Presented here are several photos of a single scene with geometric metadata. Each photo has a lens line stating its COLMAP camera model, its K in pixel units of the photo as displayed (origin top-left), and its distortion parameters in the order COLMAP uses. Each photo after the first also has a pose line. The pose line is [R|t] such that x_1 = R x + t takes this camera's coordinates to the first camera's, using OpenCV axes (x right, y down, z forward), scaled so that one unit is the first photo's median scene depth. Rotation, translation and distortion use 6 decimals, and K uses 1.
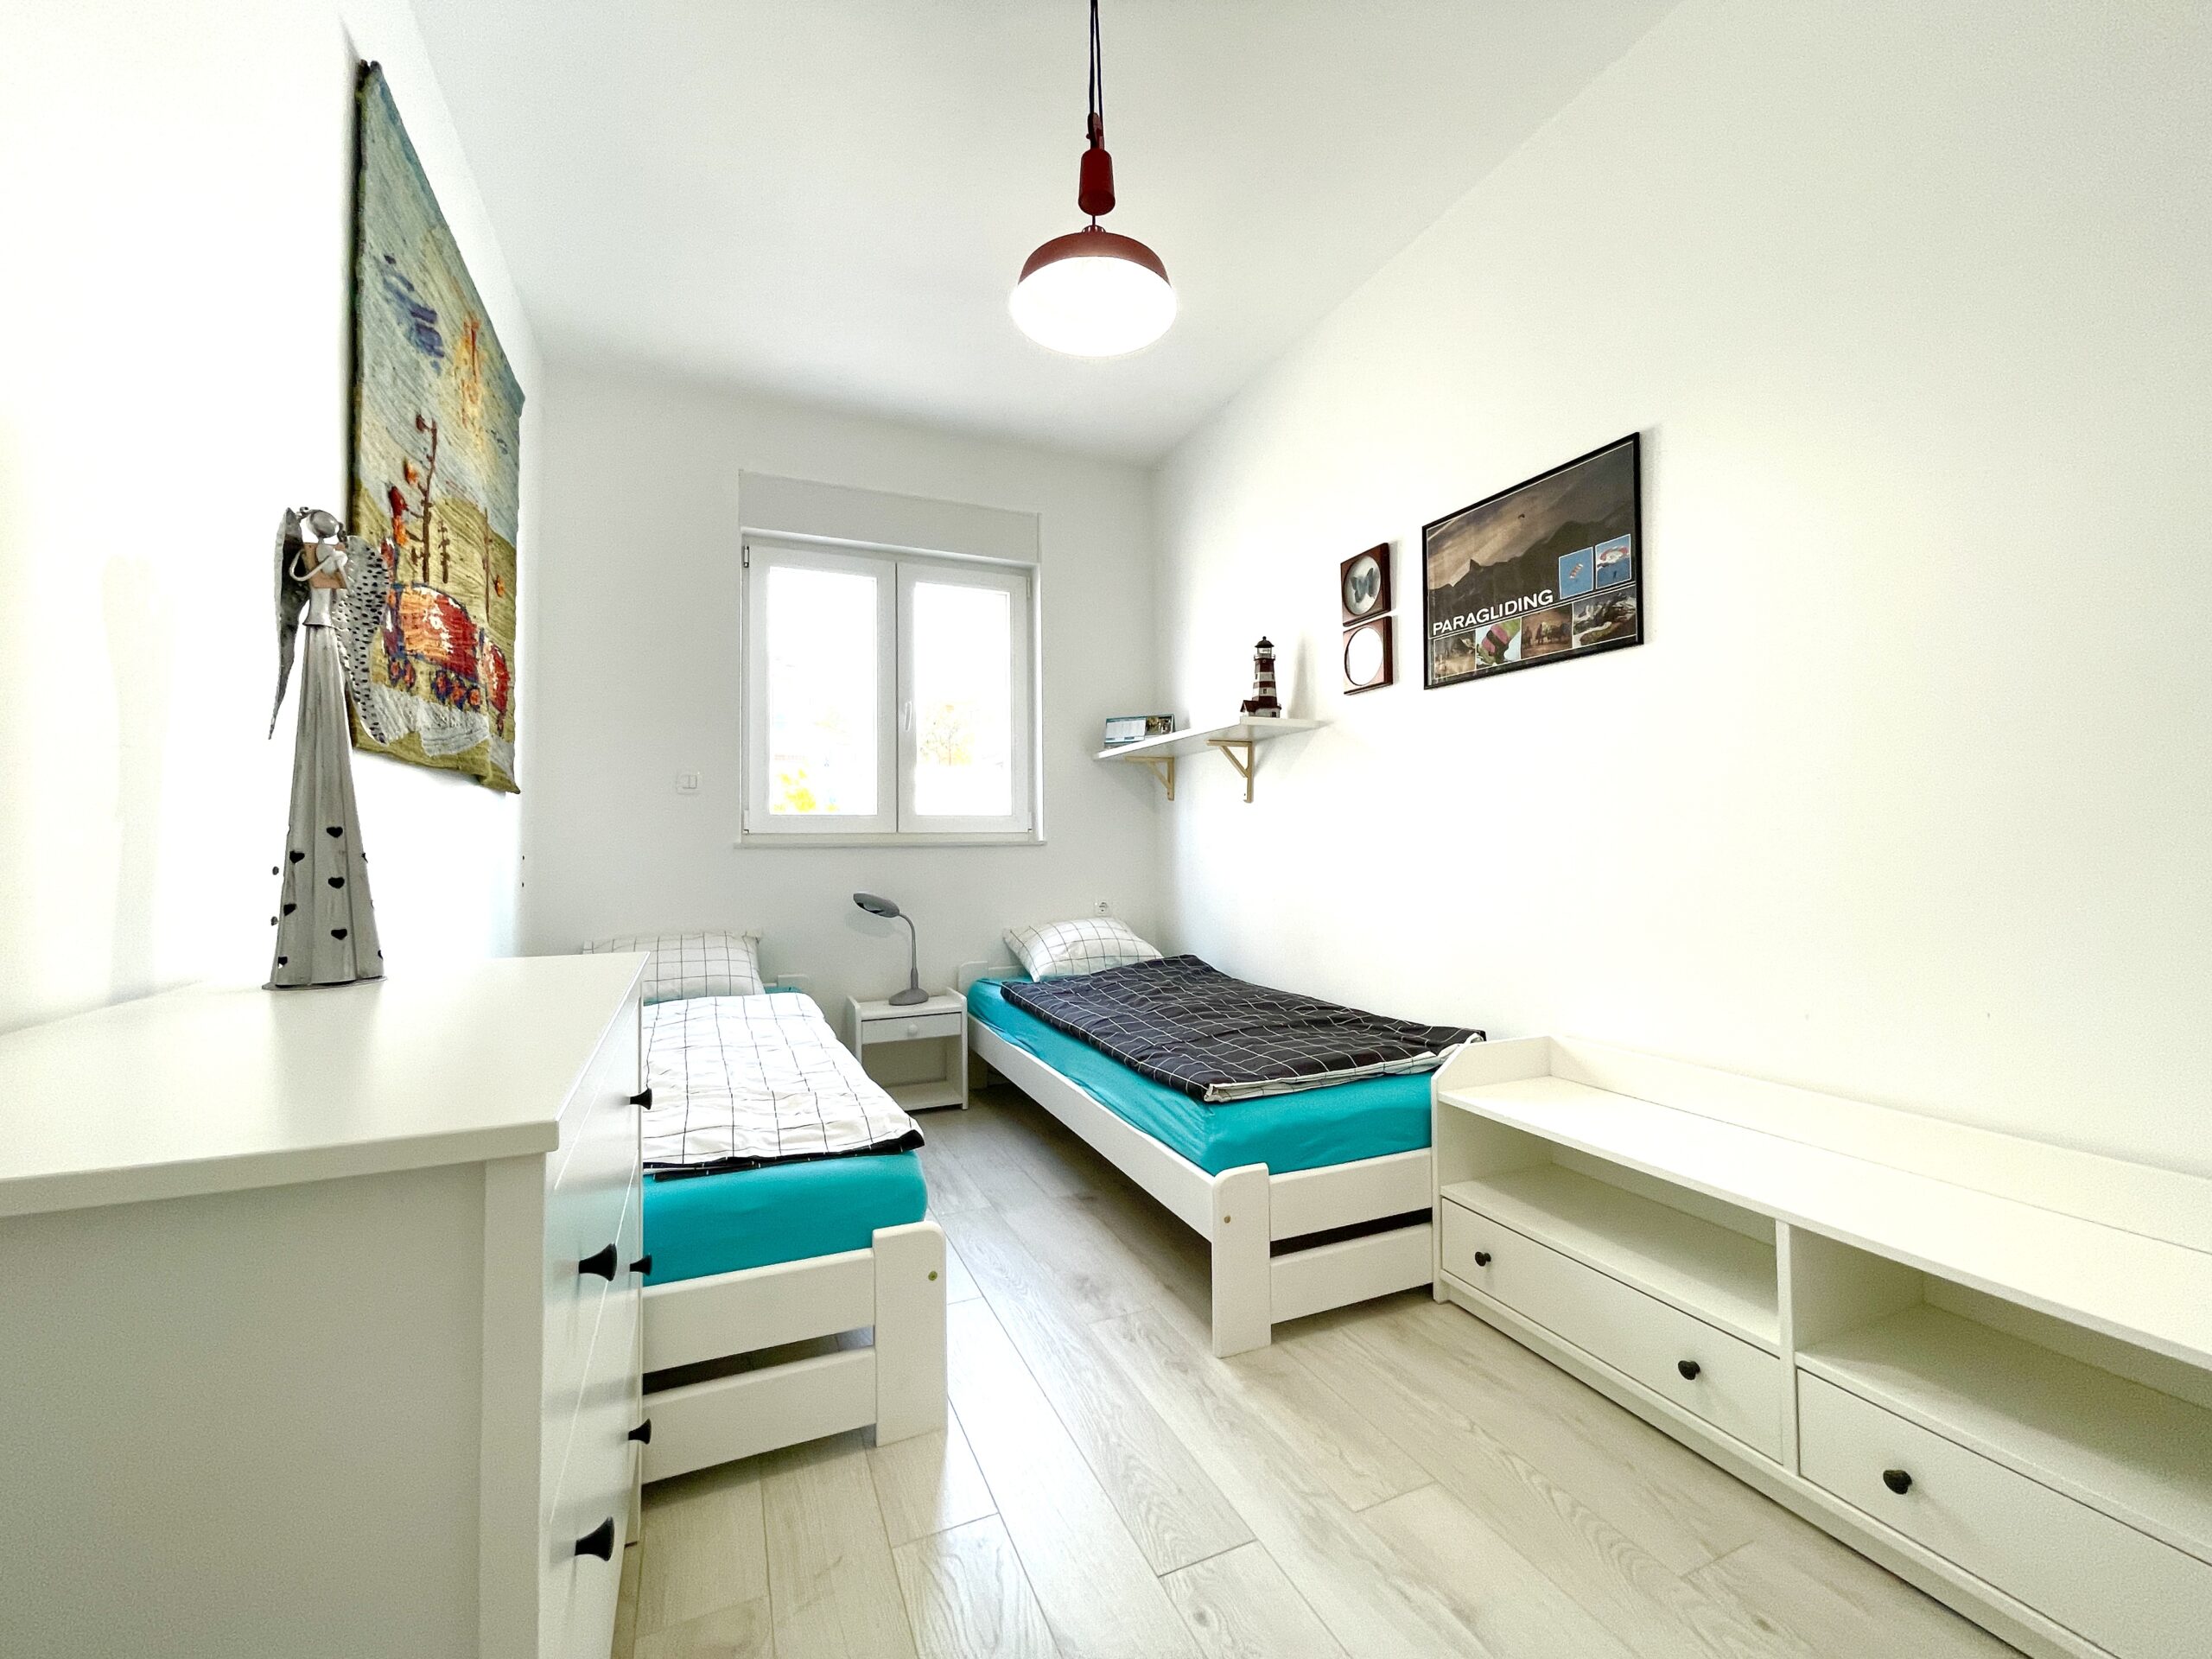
lens RADIAL K [[890.4, 0, 1106.0], [0, 890.4, 829.5], [0, 0, 1]] dist [-0.002112, -0.000420]
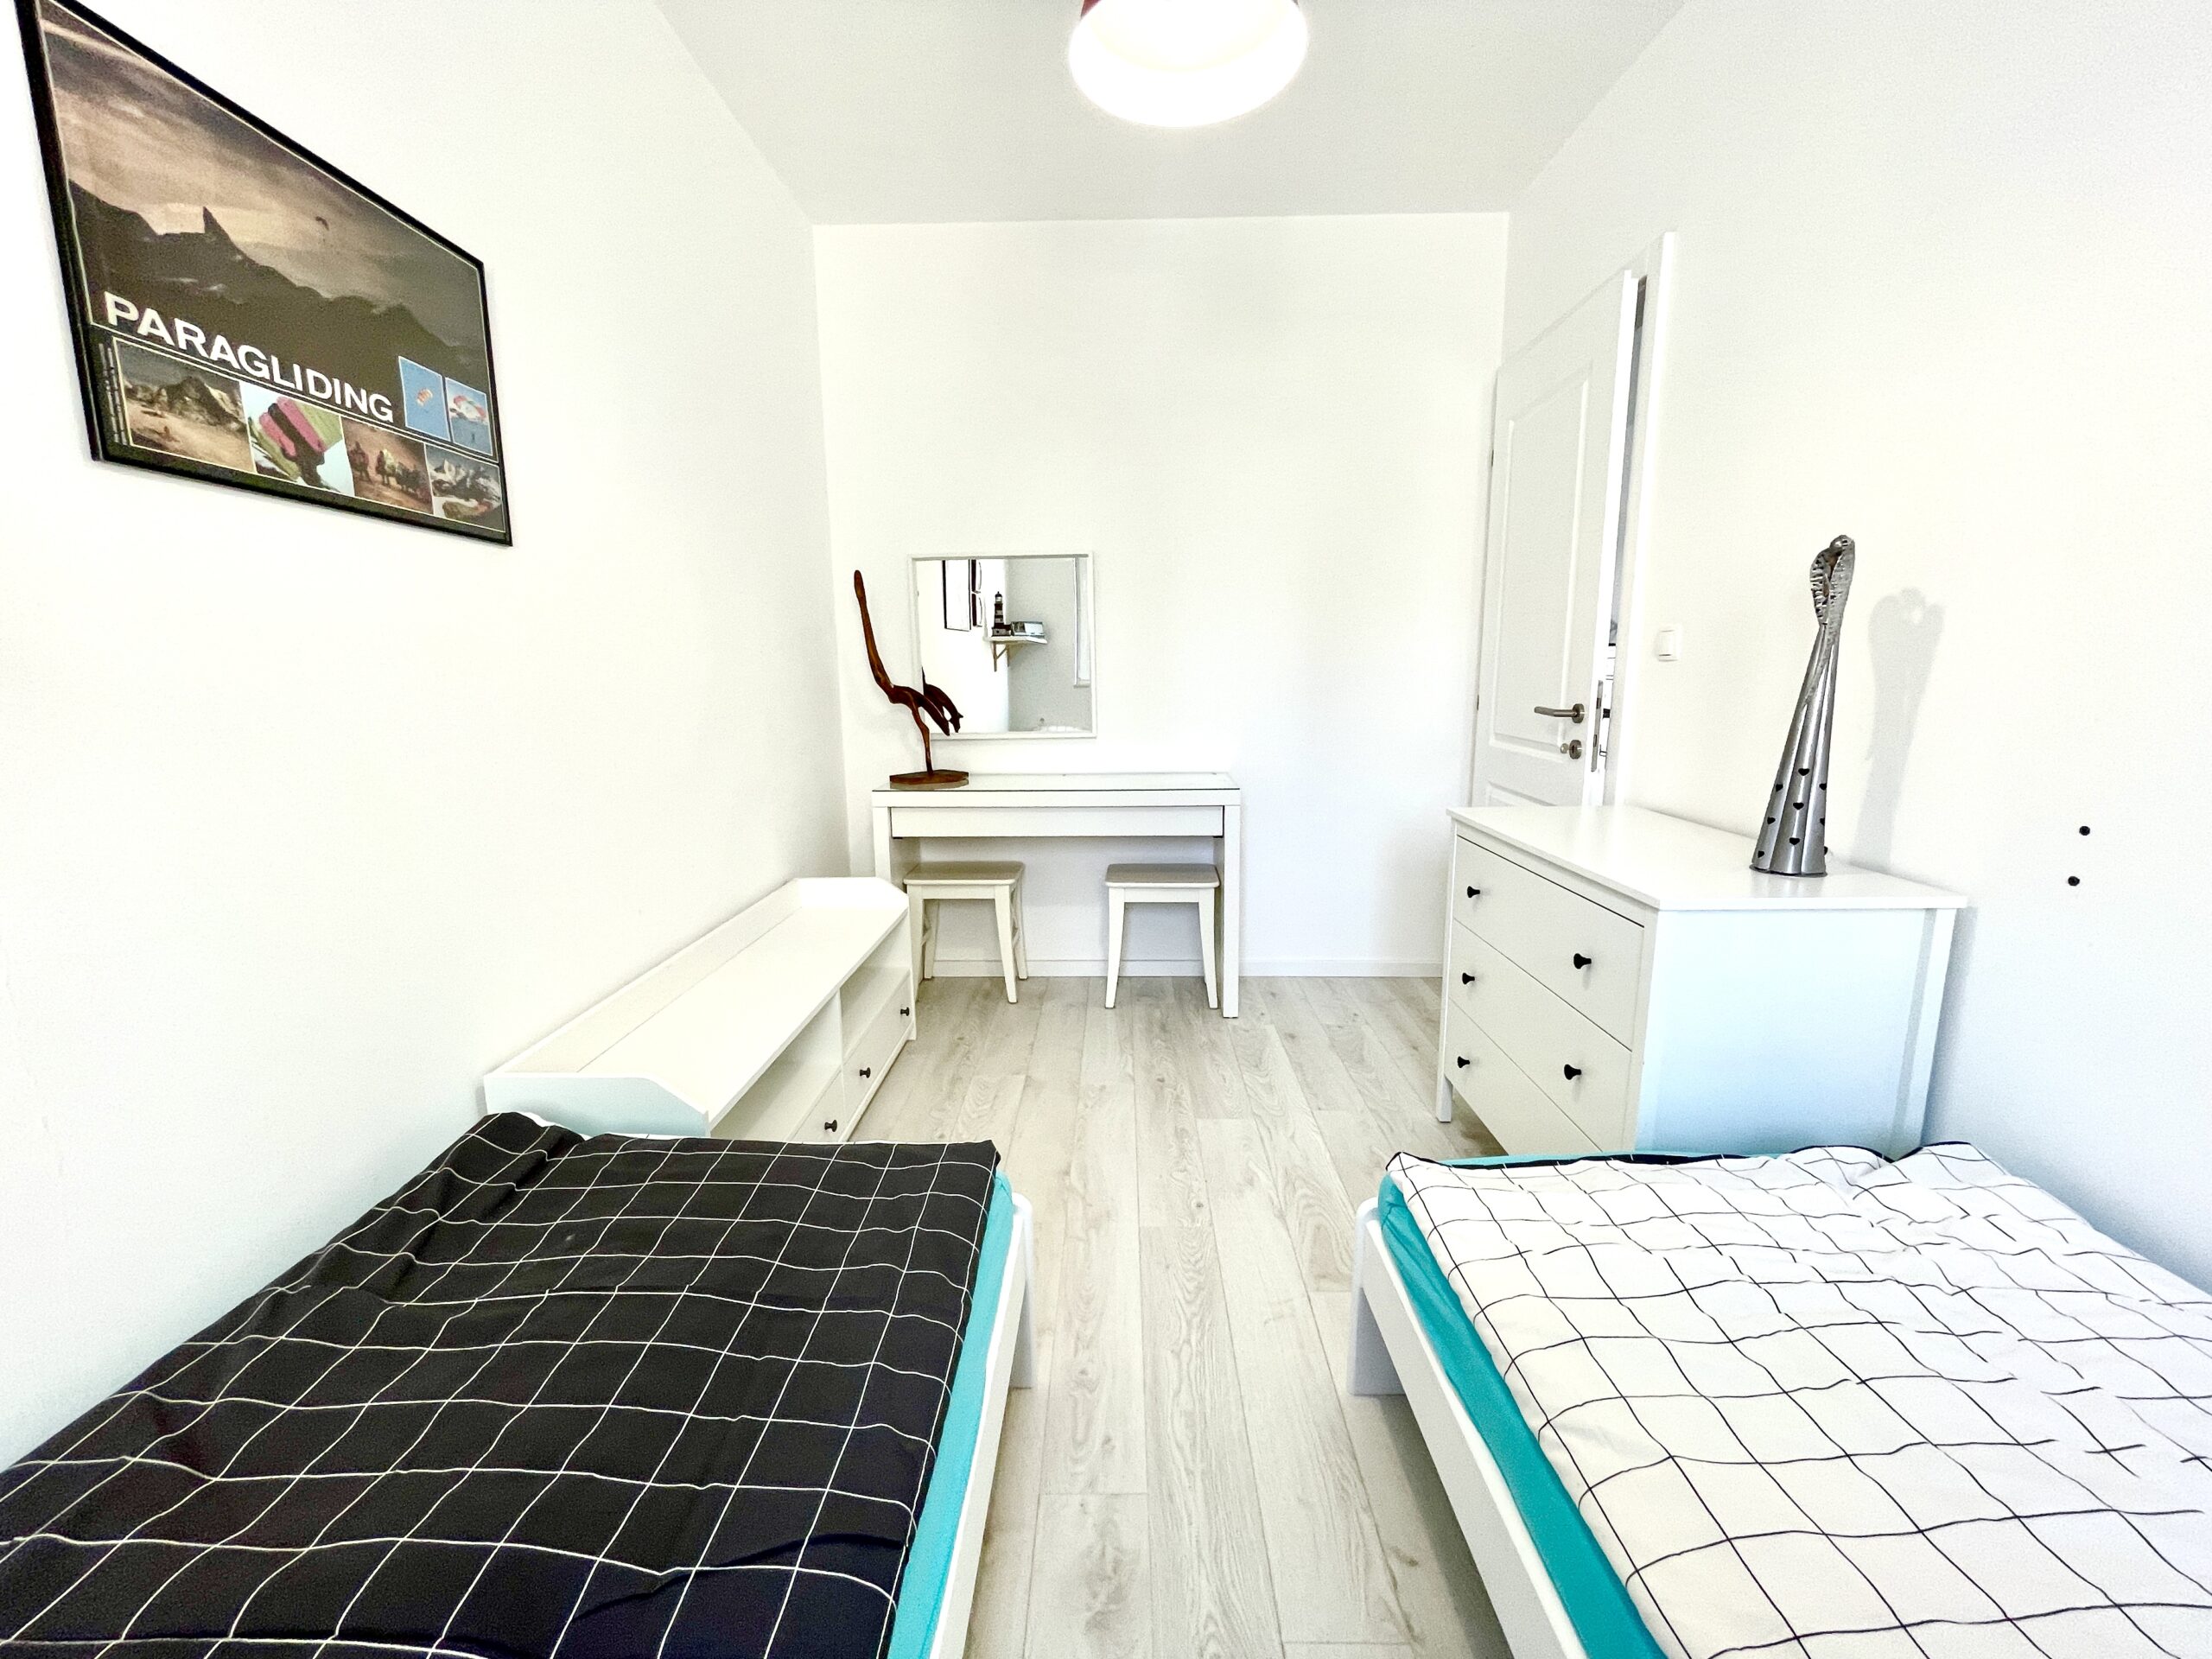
lens RADIAL K [[890.4, 0, 1106.0], [0, 890.4, 829.5], [0, 0, 1]] dist [-0.002112, -0.000420]
pose [[-0.907133, -0.058432, 0.416767, -0.233991], [0.008691, 0.987502, 0.157367, -0.070557], [-0.420753, 0.146375, -0.895288, 1.436586]]
